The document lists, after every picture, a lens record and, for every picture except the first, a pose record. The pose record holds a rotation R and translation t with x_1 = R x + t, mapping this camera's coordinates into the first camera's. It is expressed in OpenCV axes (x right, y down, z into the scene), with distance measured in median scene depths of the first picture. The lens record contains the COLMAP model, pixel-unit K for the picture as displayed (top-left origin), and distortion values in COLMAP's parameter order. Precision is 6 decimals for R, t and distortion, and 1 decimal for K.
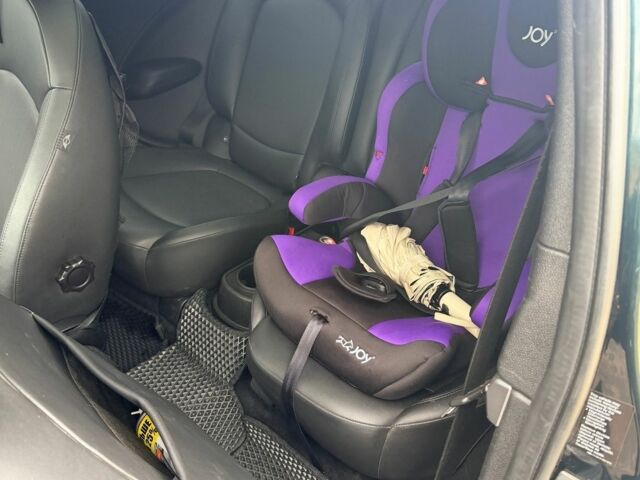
lens RADIAL K [[609.1, 0, 320.0], [0, 609.1, 240.0], [0, 0, 1]] dist [0.101885, -0.006336]
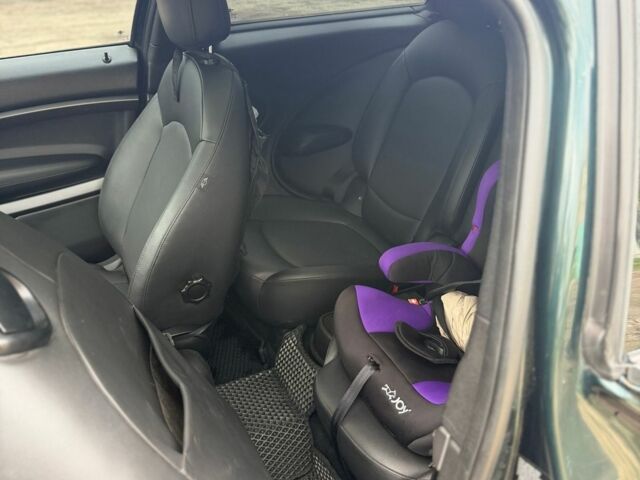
lens RADIAL K [[602.4, 0, 320.0], [0, 602.4, 240.0], [0, 0, 1]] dist [0.230198, -0.531975]
pose [[0.944392, 0.148707, -0.293275, 0.167973], [-0.177689, 0.981252, -0.074637, 0.005710], [0.276678, 0.122599, 0.953110, -0.084750]]
